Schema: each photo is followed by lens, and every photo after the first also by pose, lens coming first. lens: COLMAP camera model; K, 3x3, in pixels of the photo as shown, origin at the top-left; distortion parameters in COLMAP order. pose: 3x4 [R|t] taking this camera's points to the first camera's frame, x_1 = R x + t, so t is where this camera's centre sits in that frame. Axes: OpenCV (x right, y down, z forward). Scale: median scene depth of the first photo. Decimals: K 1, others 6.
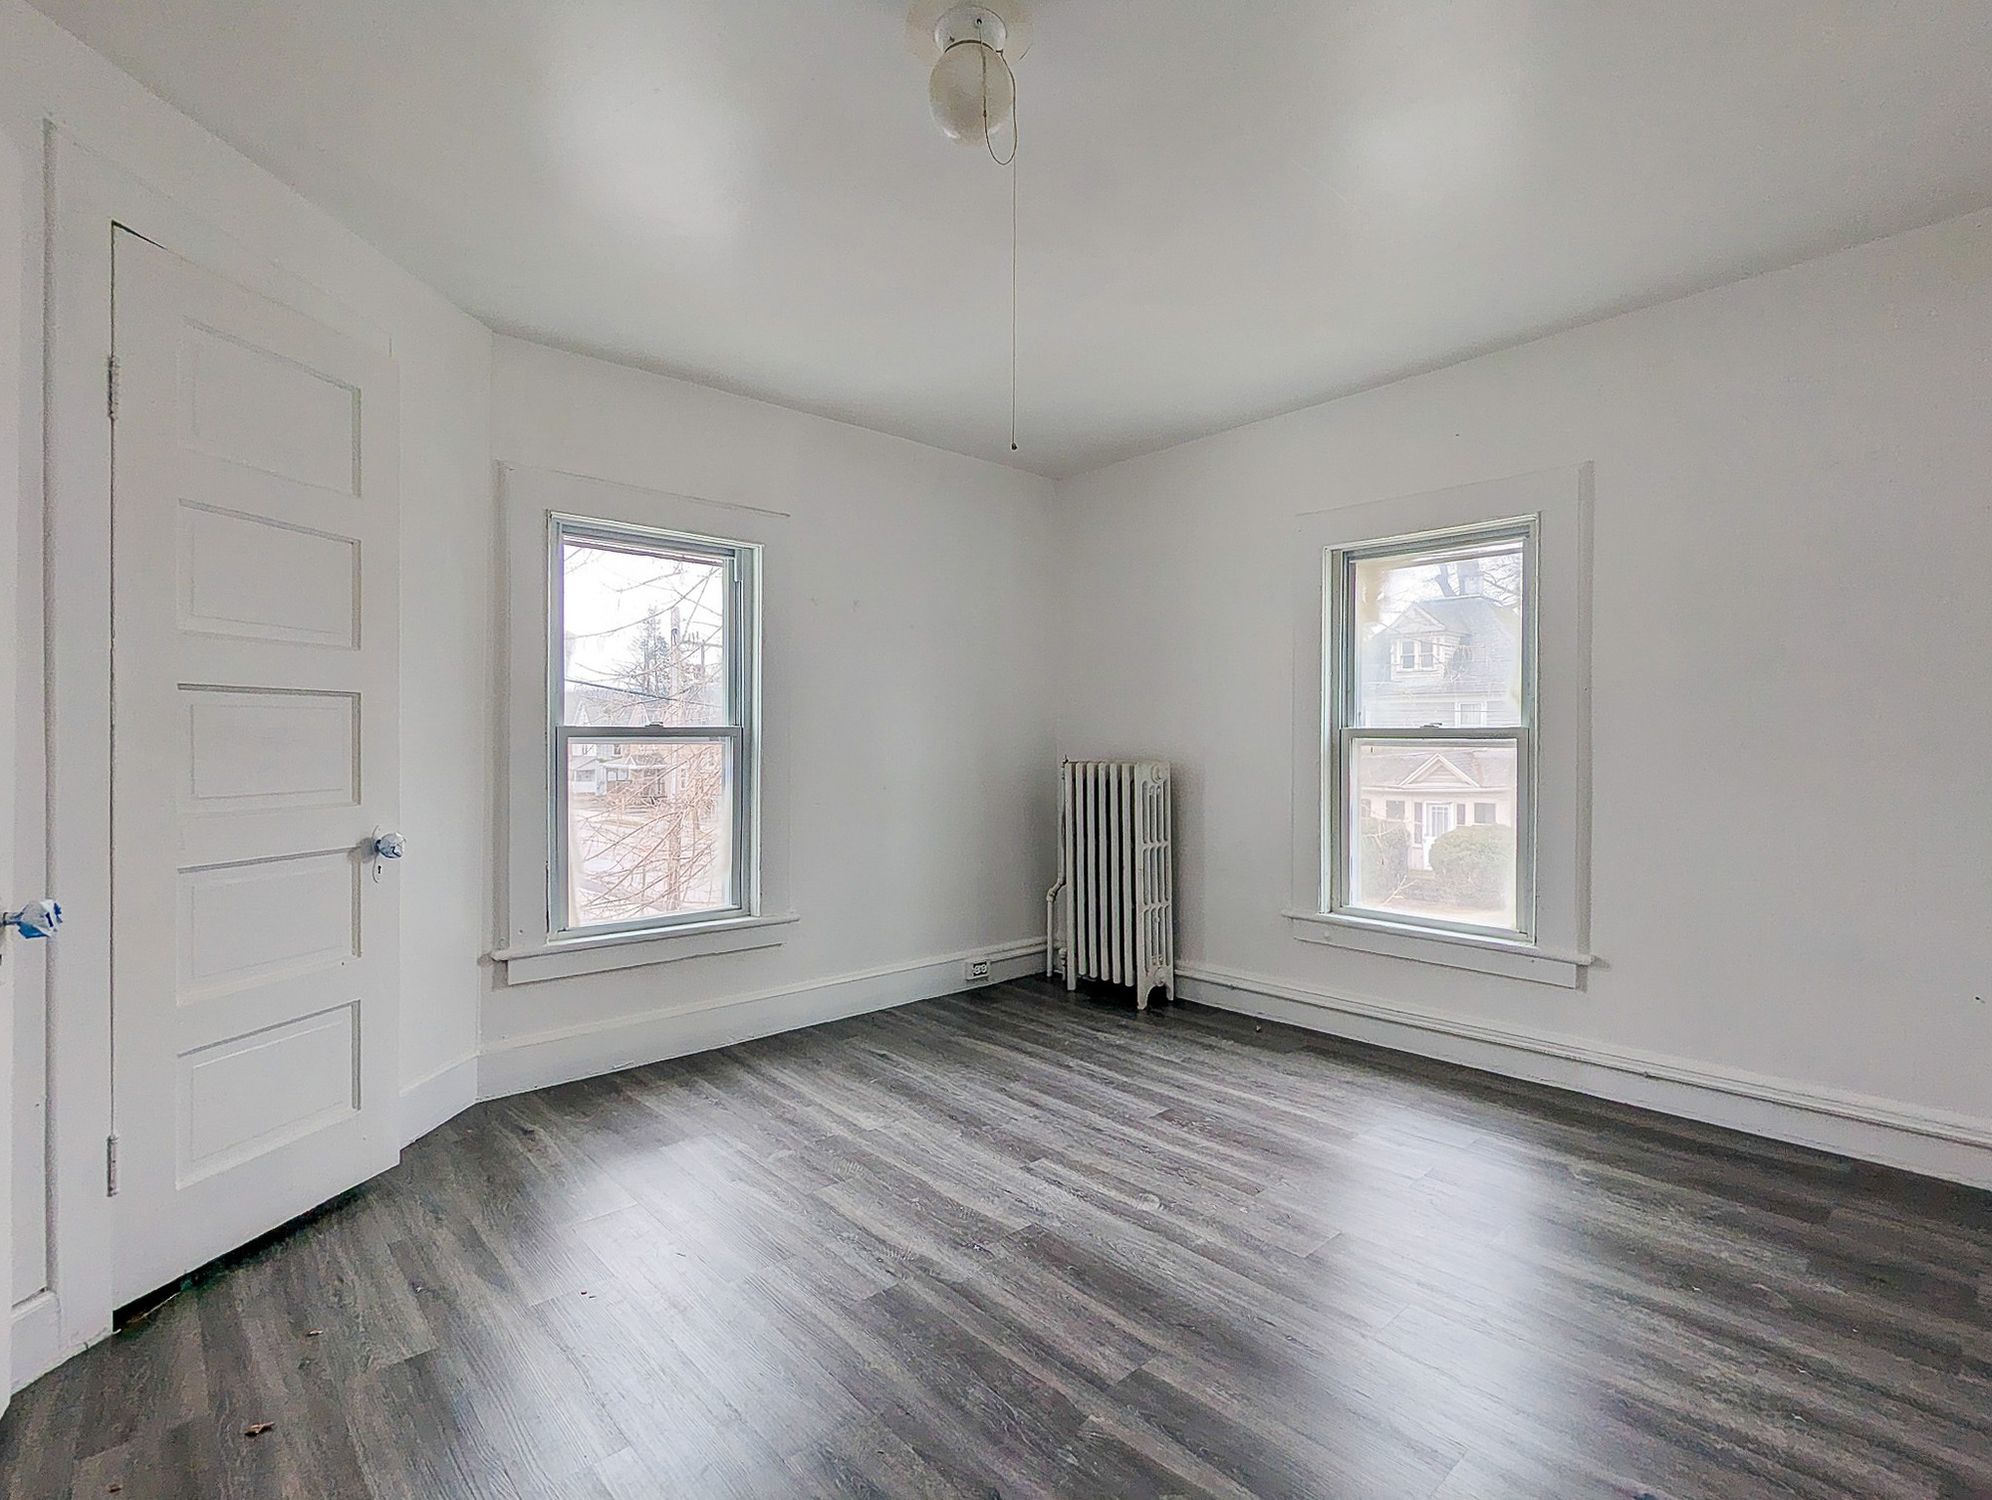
lens RADIAL K [[946.0, 0, 1001.4], [0, 946.0, 739.7], [0, 0, 1]] dist [-0.000863, -0.001321]
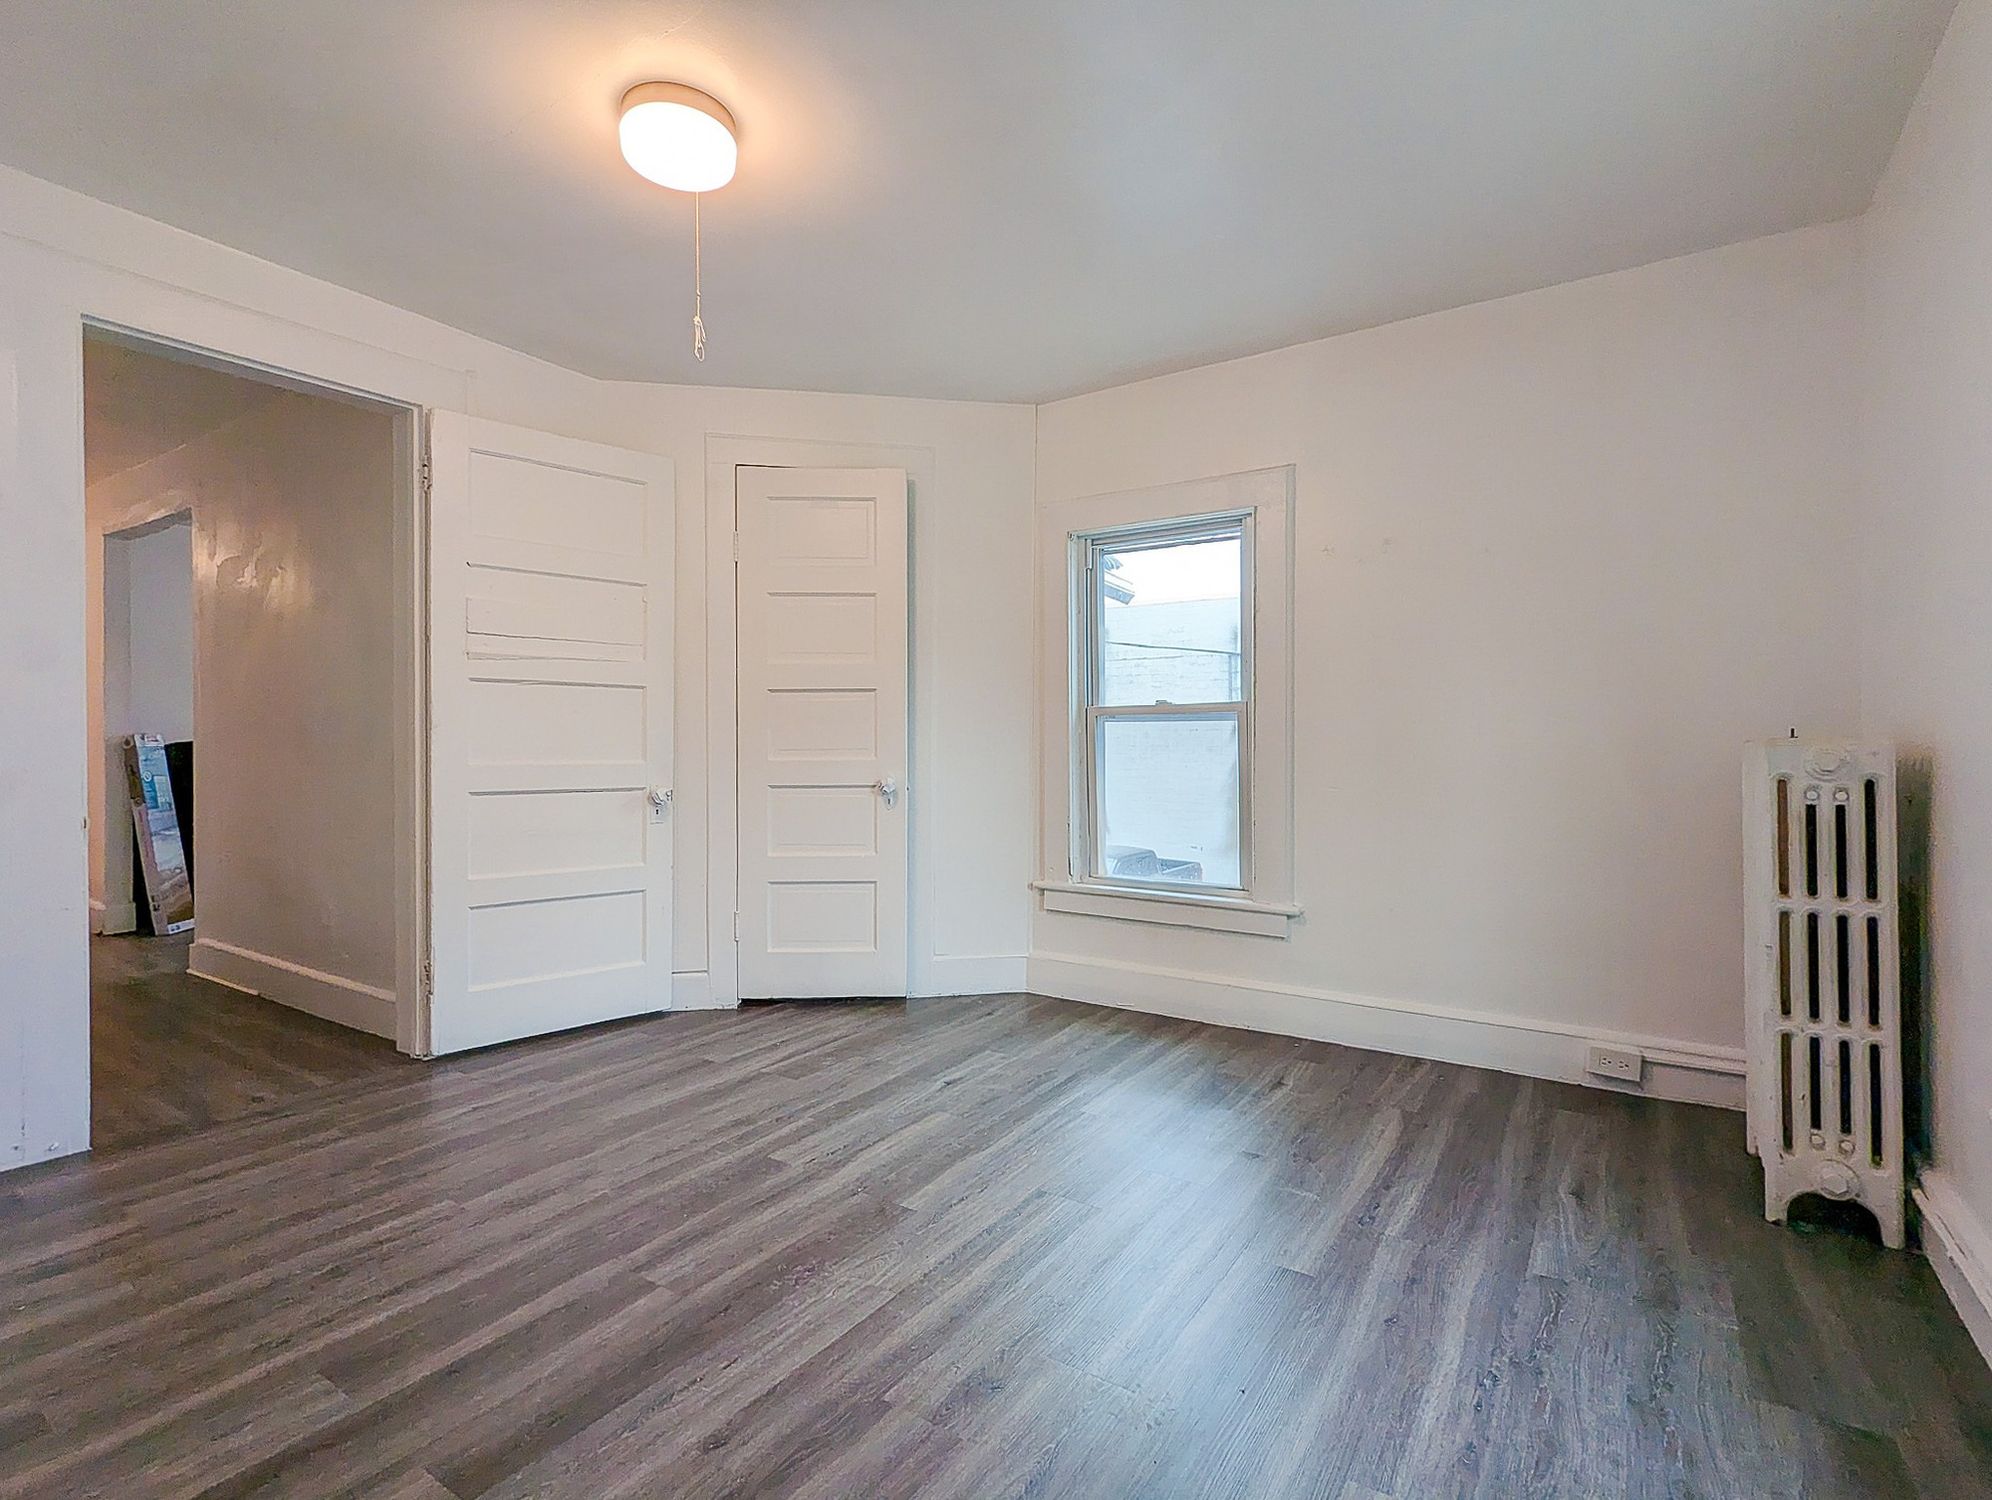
lens RADIAL K [[946.0, 0, 1001.4], [0, 946.0, 739.7], [0, 0, 1]] dist [-0.000863, -0.001321]
pose [[0.253597, -0.003346, -0.967304, 0.636559], [0.003161, 0.999992, -0.002631, 0.028756], [0.967305, -0.002391, 0.253606, 0.553466]]
